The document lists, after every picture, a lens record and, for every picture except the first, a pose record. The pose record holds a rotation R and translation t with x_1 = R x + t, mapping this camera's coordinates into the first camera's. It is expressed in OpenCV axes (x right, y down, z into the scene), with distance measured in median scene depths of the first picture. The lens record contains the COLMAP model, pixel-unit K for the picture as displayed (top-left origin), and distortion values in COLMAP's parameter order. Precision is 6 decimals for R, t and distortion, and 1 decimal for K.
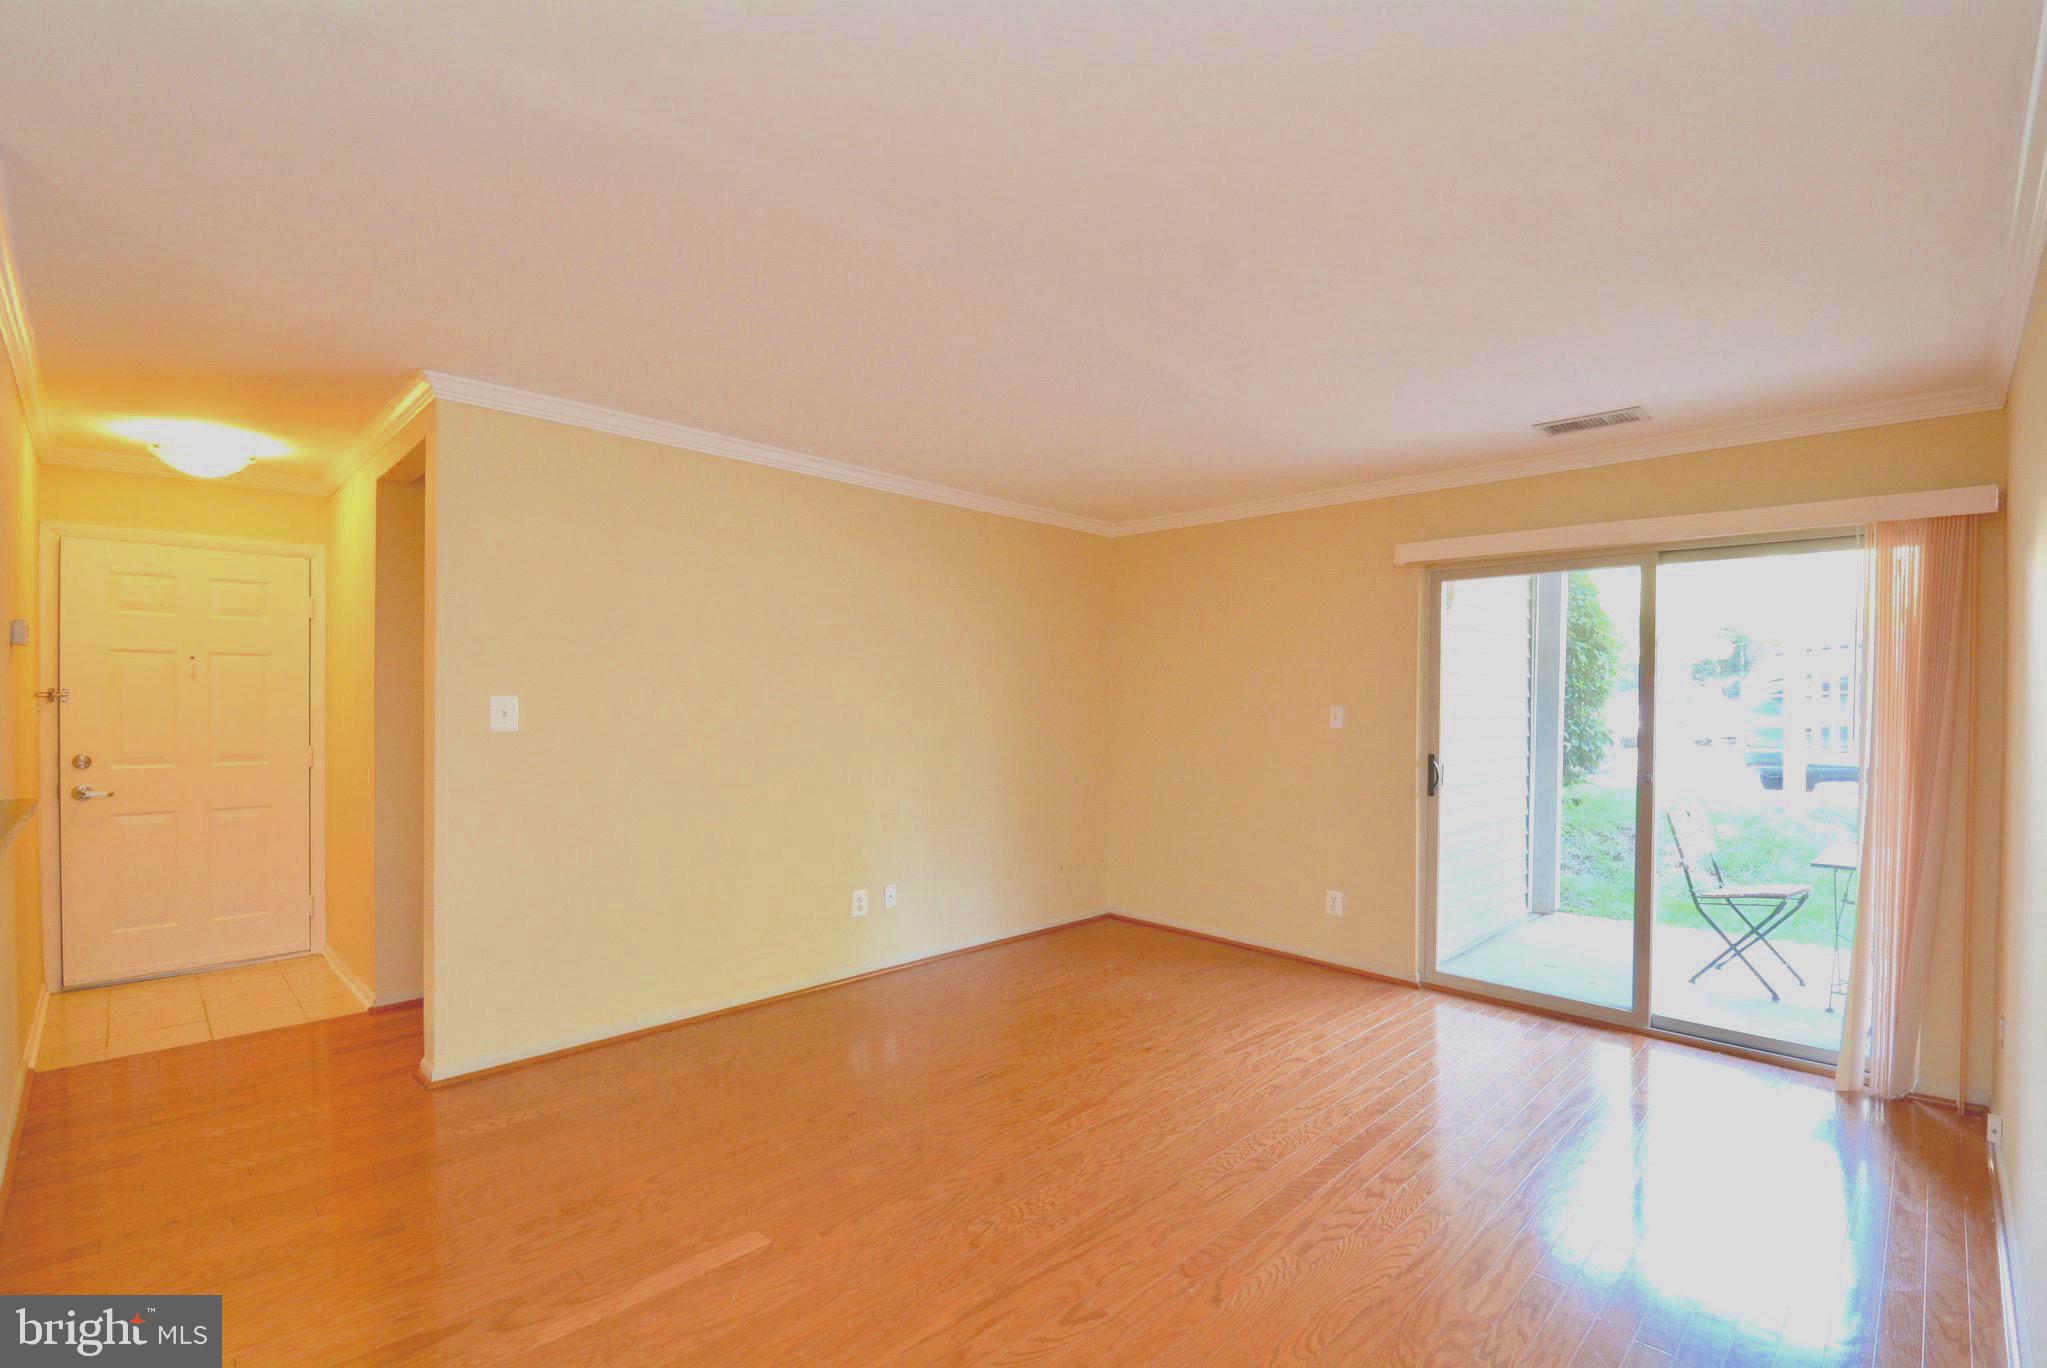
lens RADIAL K [[912.6, 0, 1042.3], [0, 912.6, 709.8], [0, 0, 1]] dist [0.008772, -0.017888]
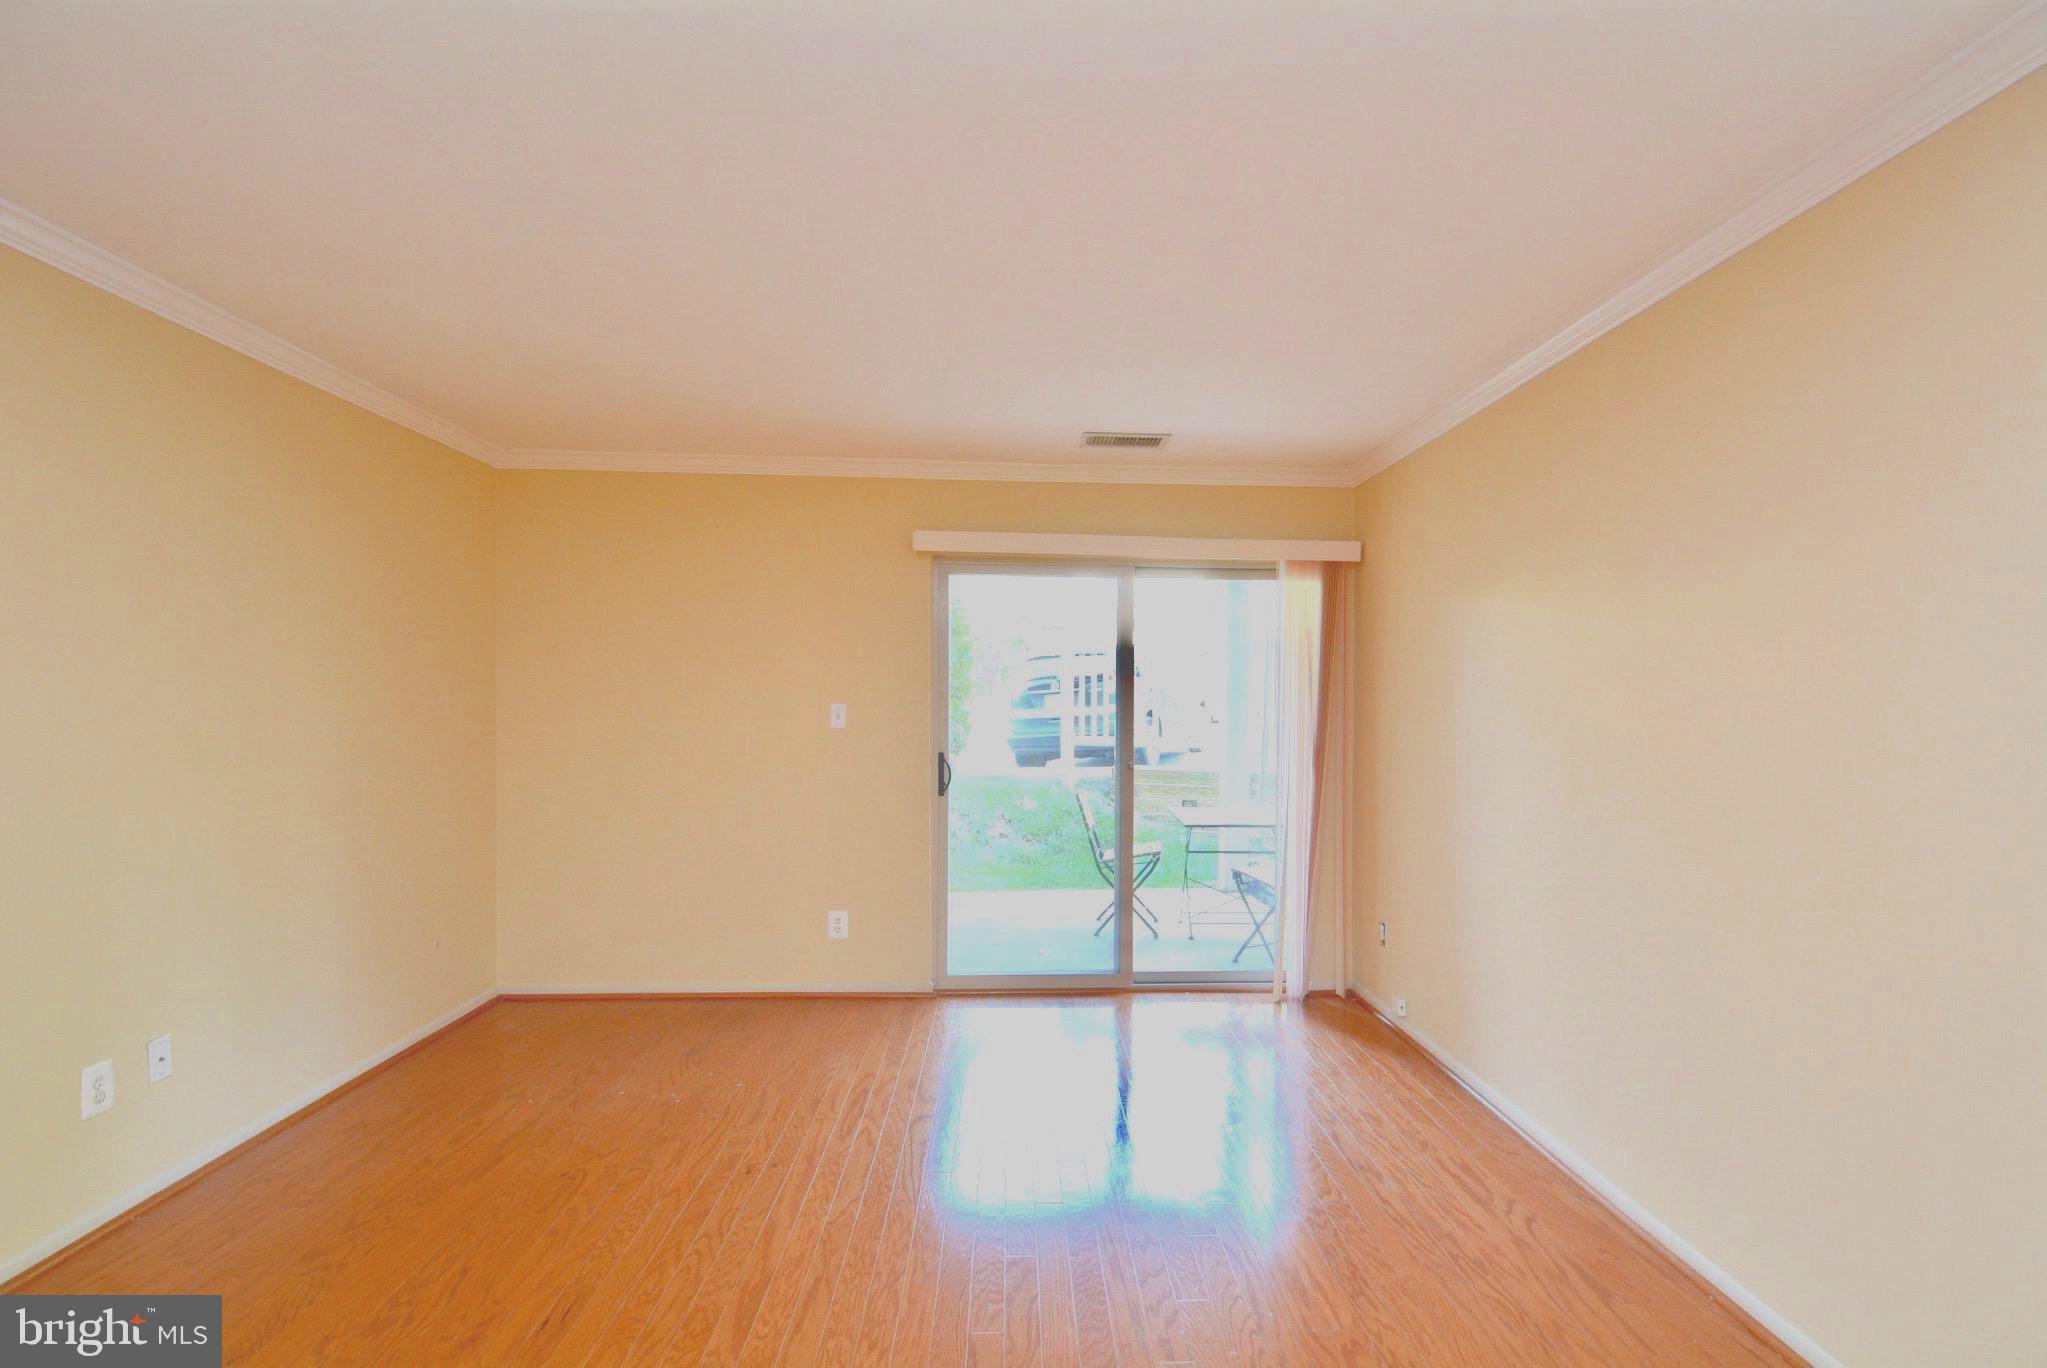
lens RADIAL K [[912.6, 0, 1028.0], [0, 912.6, 705.7], [0, 0, 1]] dist [0.008772, -0.017888]
pose [[0.679055, -0.007883, 0.734045, -0.224877], [0.006913, 0.999967, 0.004344, -0.004221], [-0.734055, 0.002124, 0.679087, 0.283059]]
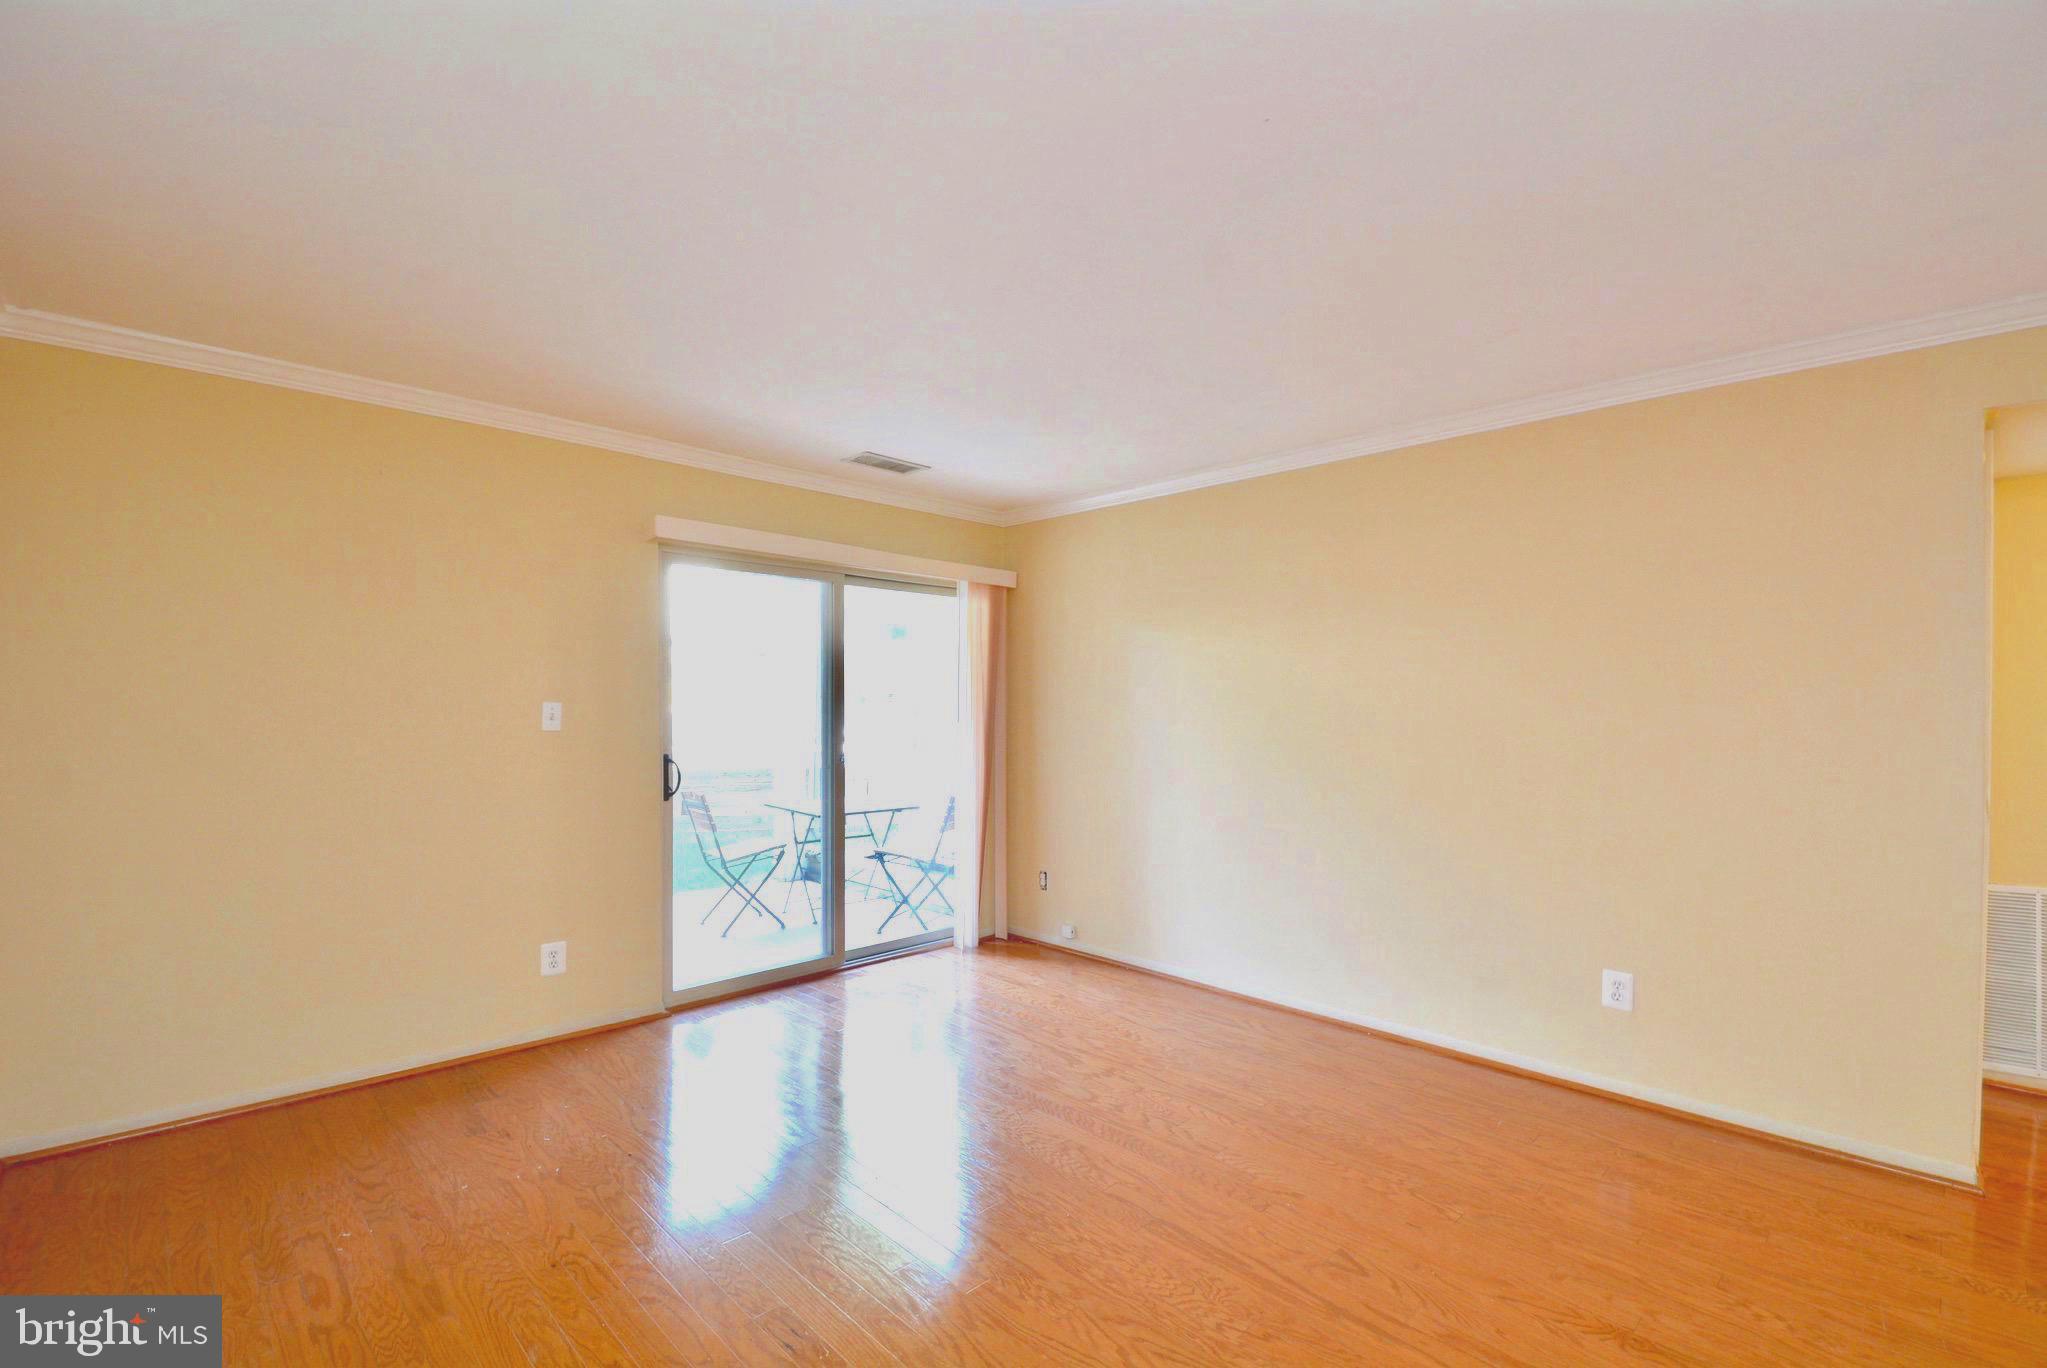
lens RADIAL K [[912.6, 0, 1055.6], [0, 912.6, 702.4], [0, 0, 1]] dist [0.008772, -0.017888]
pose [[-0.000351, -0.008429, 0.999964, -0.487062], [0.003639, 0.999958, 0.008430, -0.008803], [-0.999993, 0.003642, -0.000320, 0.629679]]
